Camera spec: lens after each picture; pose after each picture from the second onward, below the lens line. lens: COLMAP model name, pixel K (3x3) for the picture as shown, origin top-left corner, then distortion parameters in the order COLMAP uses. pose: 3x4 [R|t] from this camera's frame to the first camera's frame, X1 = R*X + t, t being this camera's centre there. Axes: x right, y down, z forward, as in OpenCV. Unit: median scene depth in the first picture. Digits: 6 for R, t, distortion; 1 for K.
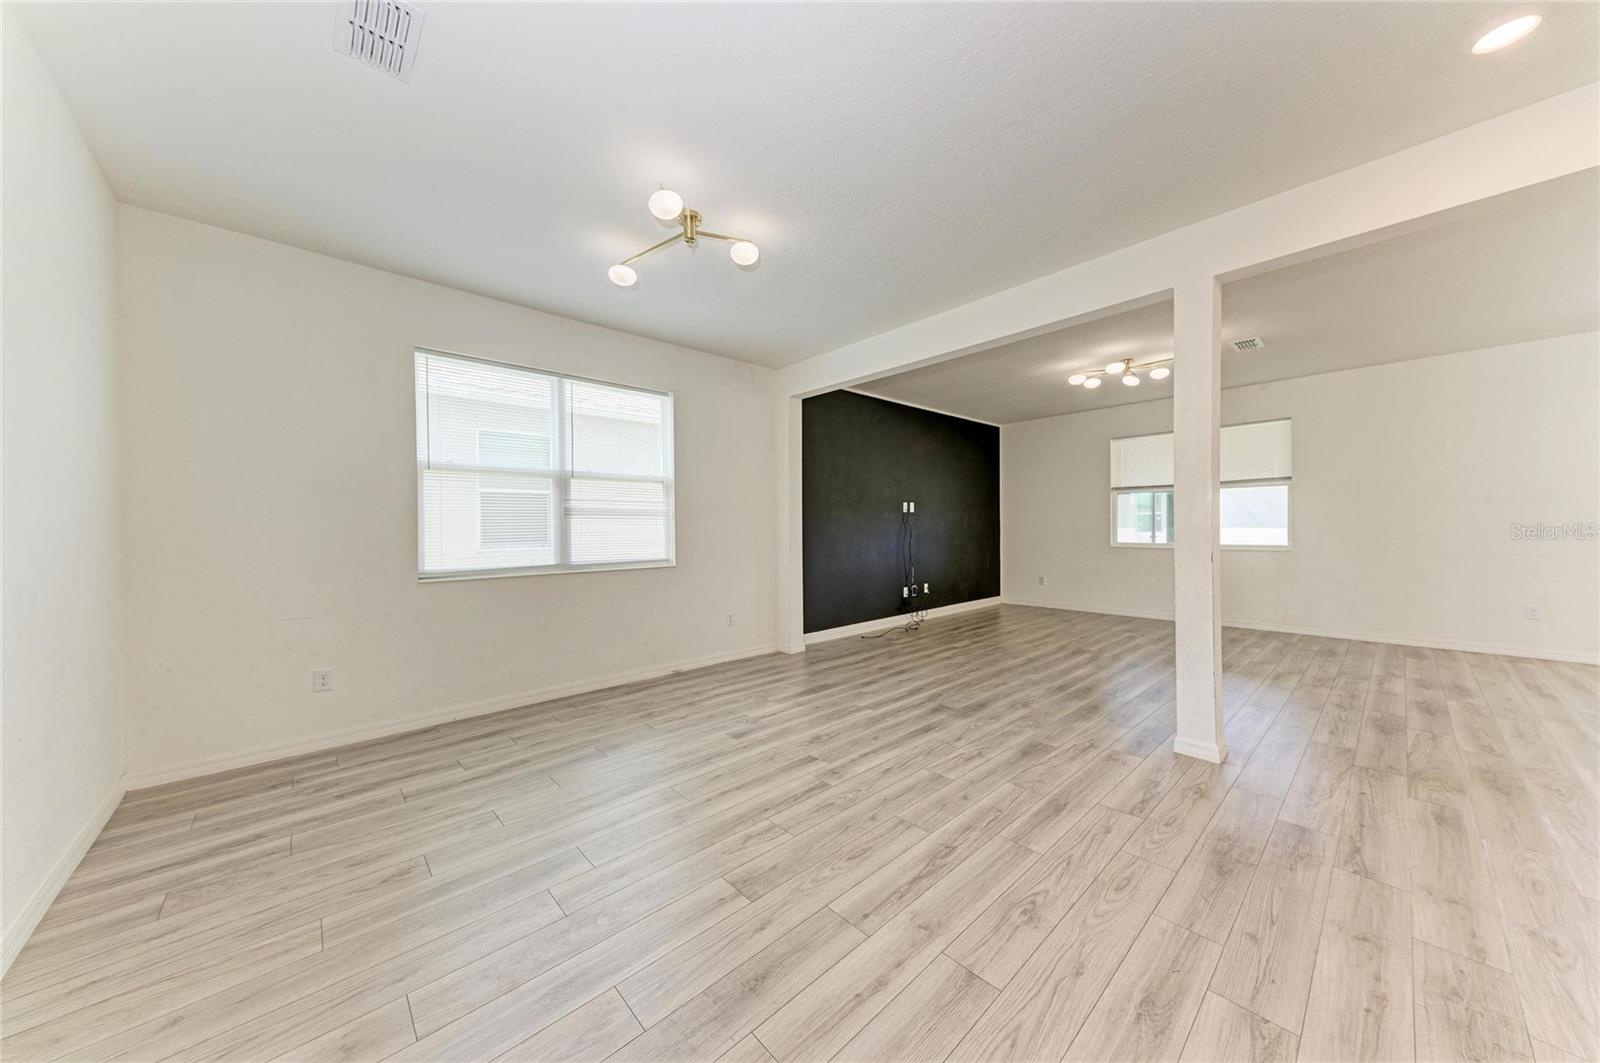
lens RADIAL K [[536.9, 0, 800.0], [0, 536.9, 531.7], [0, 0, 1]] dist [0.021976, -0.002973]
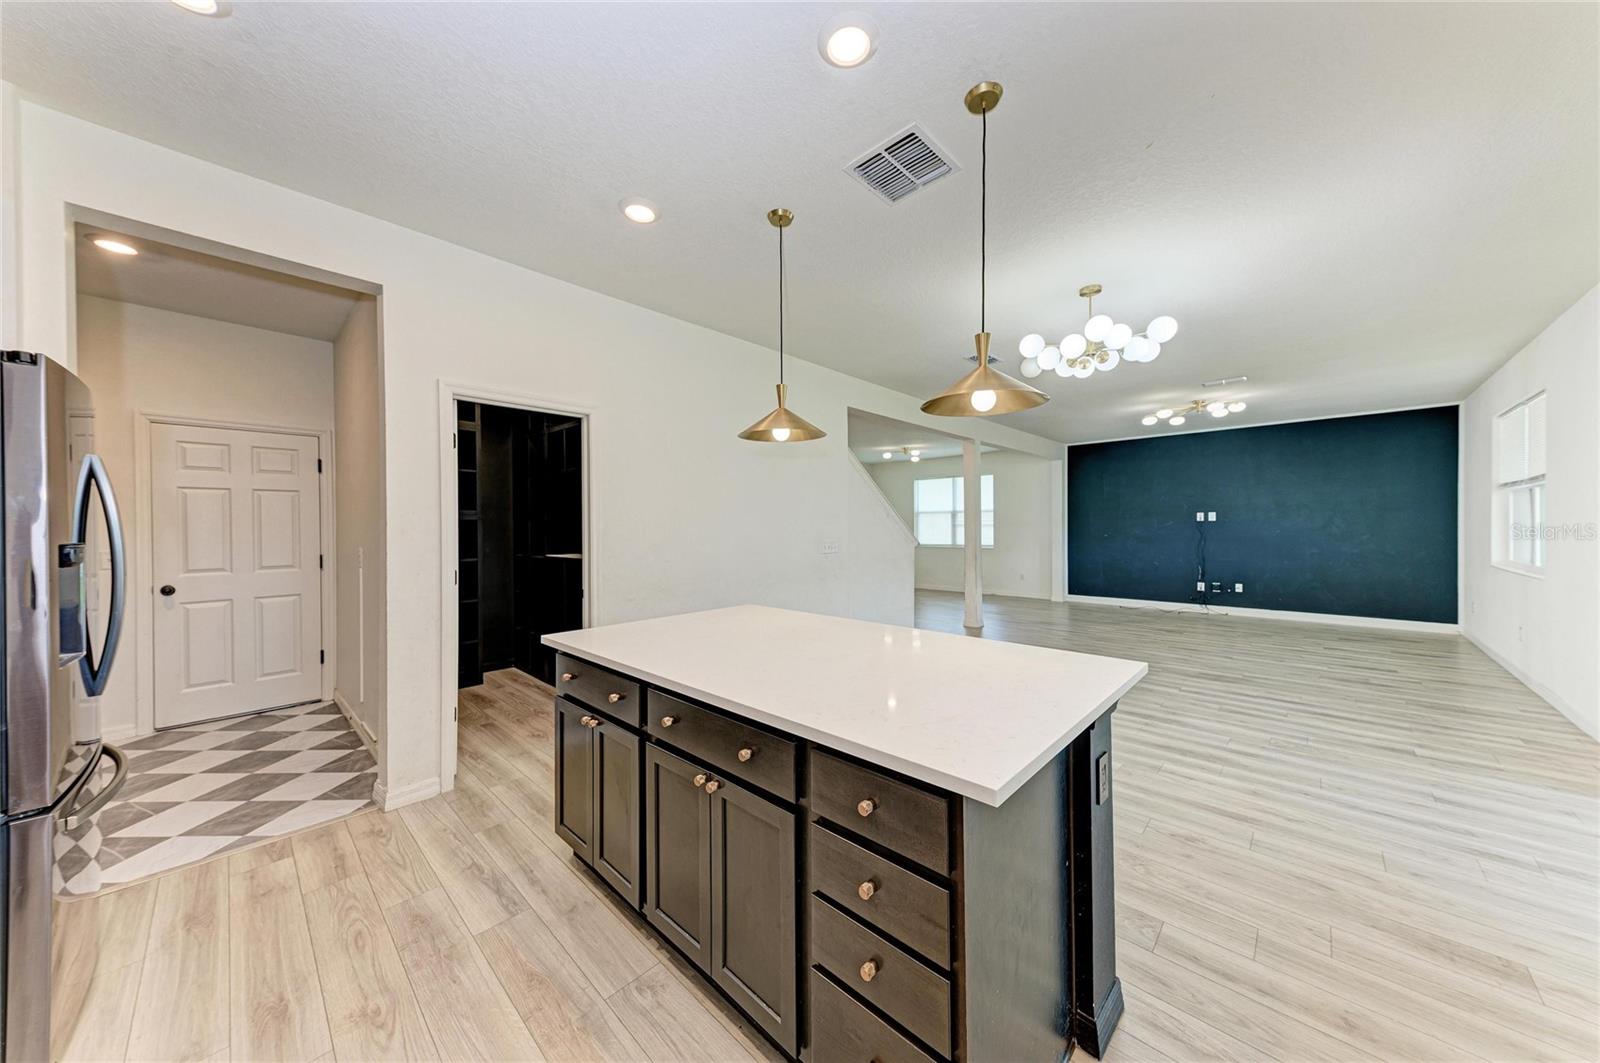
lens RADIAL K [[536.9, 0, 799.8], [0, 536.9, 521.7], [0, 0, 1]] dist [0.021976, -0.002973]
pose [[0.069753, 0.000545, -0.997564, 2.234567], [-0.001792, 0.999998, 0.000421, -0.054752], [0.997563, 0.001758, 0.069754, 0.025363]]
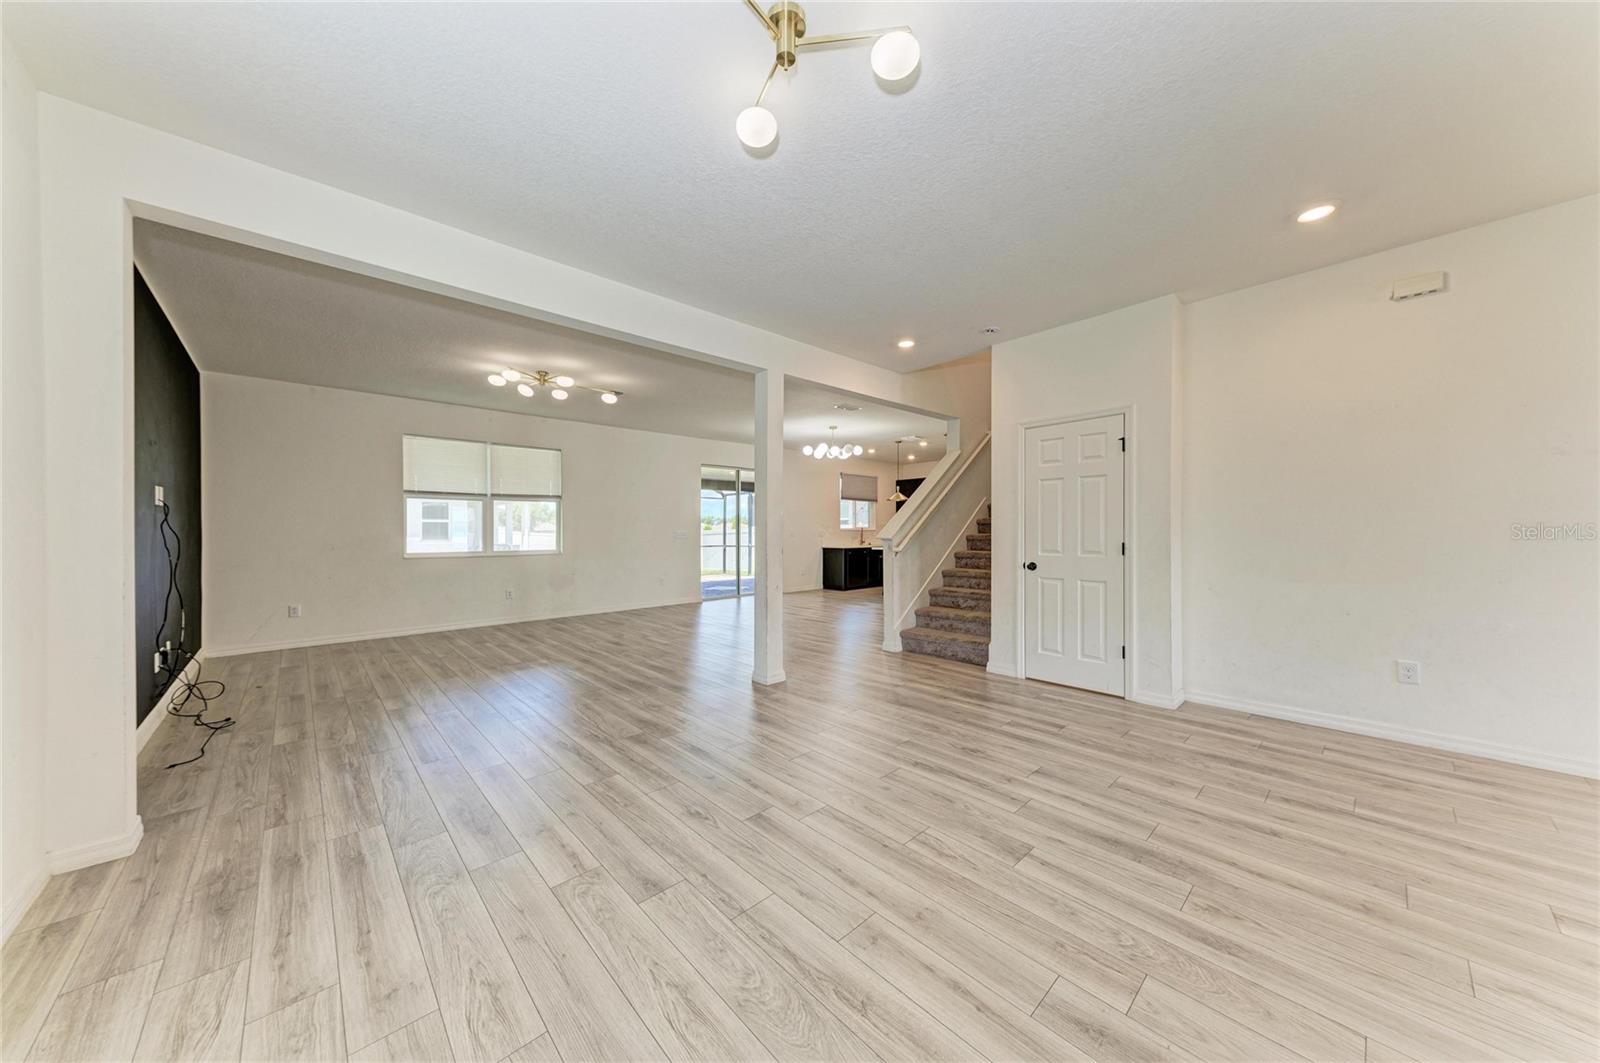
lens RADIAL K [[536.9, 0, 799.9], [0, 536.9, 533.0], [0, 0, 1]] dist [0.021976, -0.002973]
pose [[-0.011610, 0.005023, 0.999920, -0.548226], [0.013295, 0.999900, -0.004868, 0.001332], [-0.999844, 0.013237, -0.011676, 0.657948]]
